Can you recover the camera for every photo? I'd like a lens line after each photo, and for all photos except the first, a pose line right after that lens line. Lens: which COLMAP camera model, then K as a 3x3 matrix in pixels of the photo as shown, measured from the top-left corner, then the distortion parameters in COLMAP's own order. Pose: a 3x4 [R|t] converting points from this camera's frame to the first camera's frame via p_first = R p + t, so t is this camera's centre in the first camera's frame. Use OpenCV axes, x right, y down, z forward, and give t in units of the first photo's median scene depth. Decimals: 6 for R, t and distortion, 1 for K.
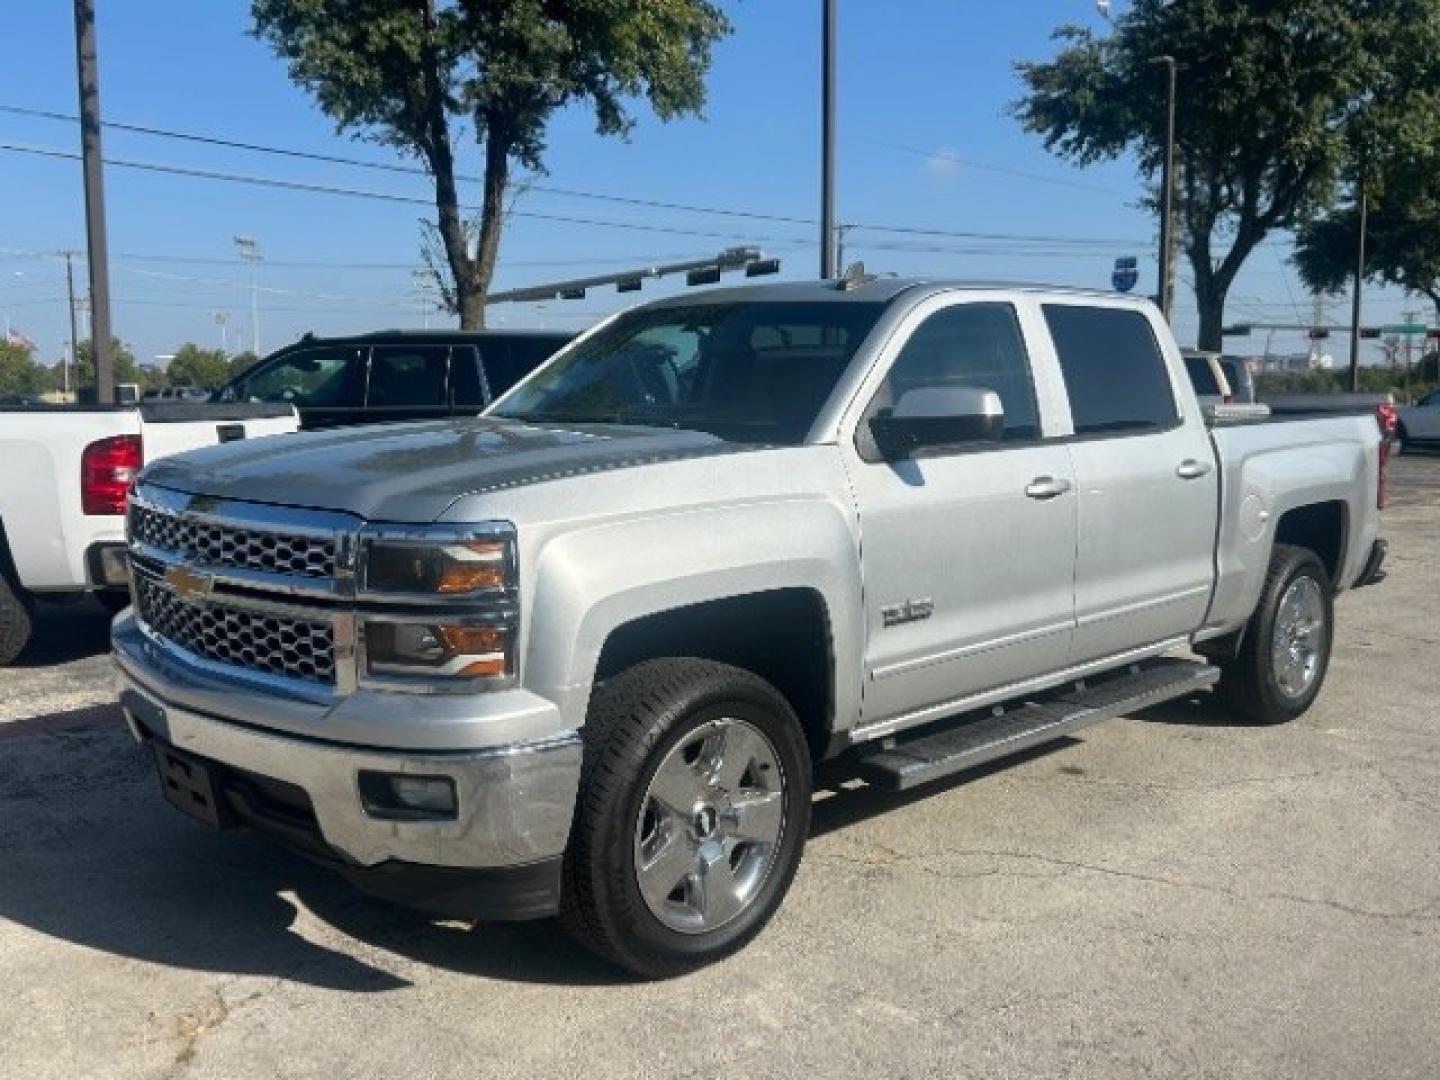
lens RADIAL K [[1302.4, 0, 715.0], [0, 1302.4, 544.8], [0, 0, 1]] dist [0.035453, -0.001319]
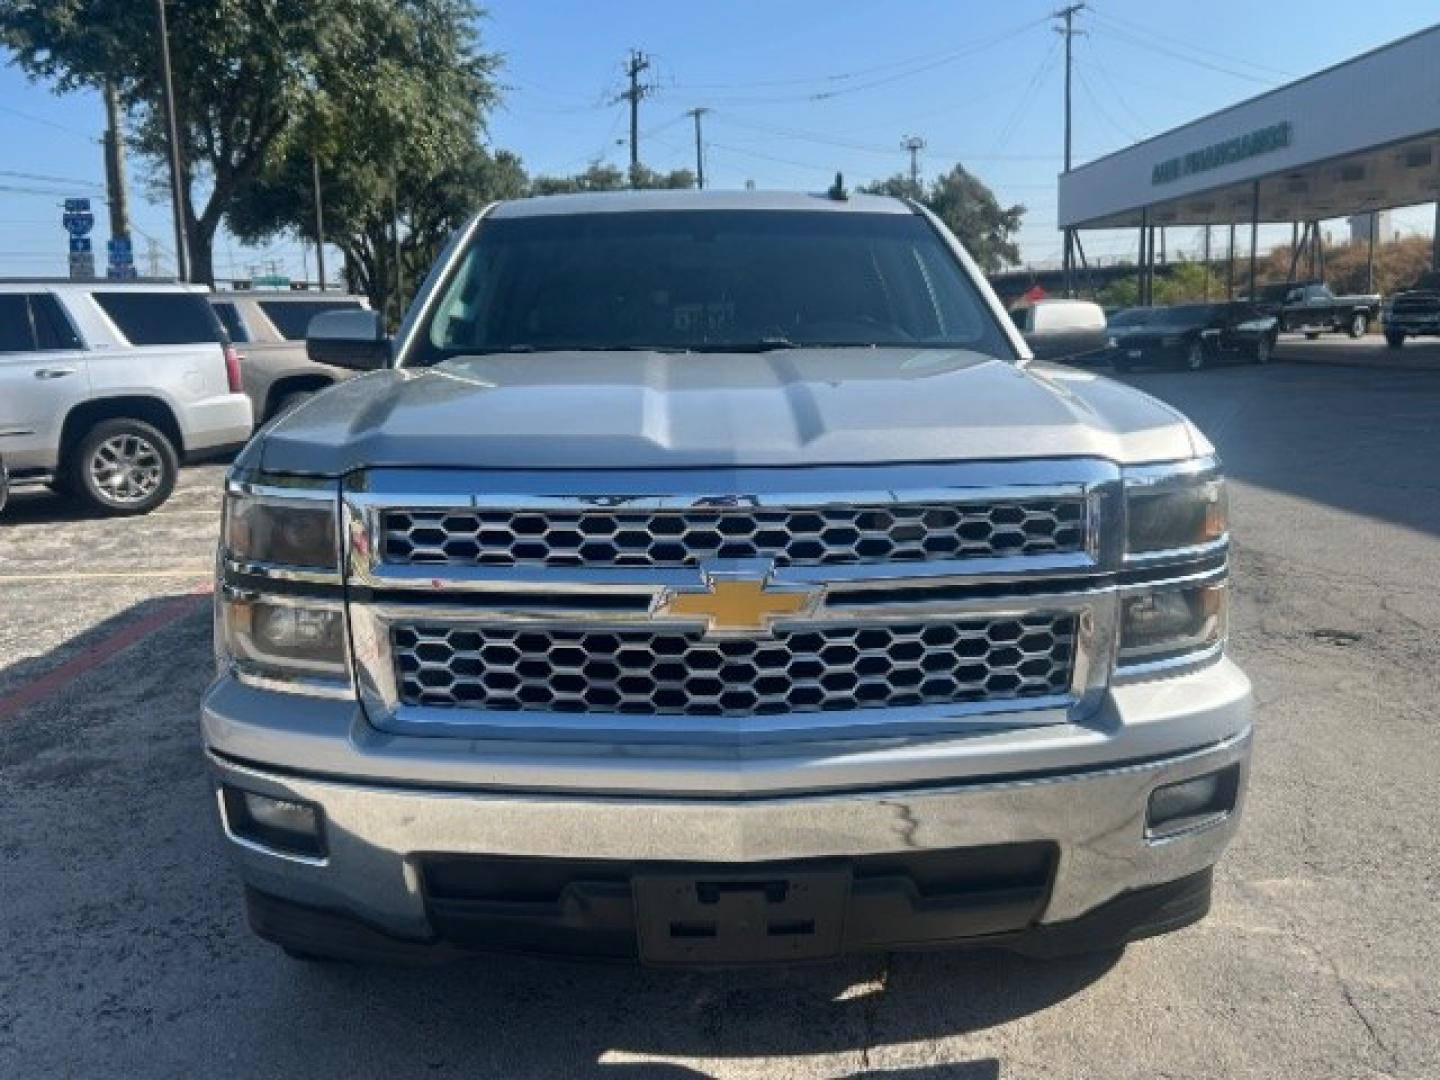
lens RADIAL K [[1267.0, 0, 717.0], [0, 1267.0, 536.4], [0, 0, 1]] dist [0.008808, 0.007422]
pose [[0.686224, -0.139528, 0.713883, -0.089844], [0.114708, 0.989908, 0.083213, -0.004401], [-0.718289, 0.024785, 0.695303, 0.066206]]
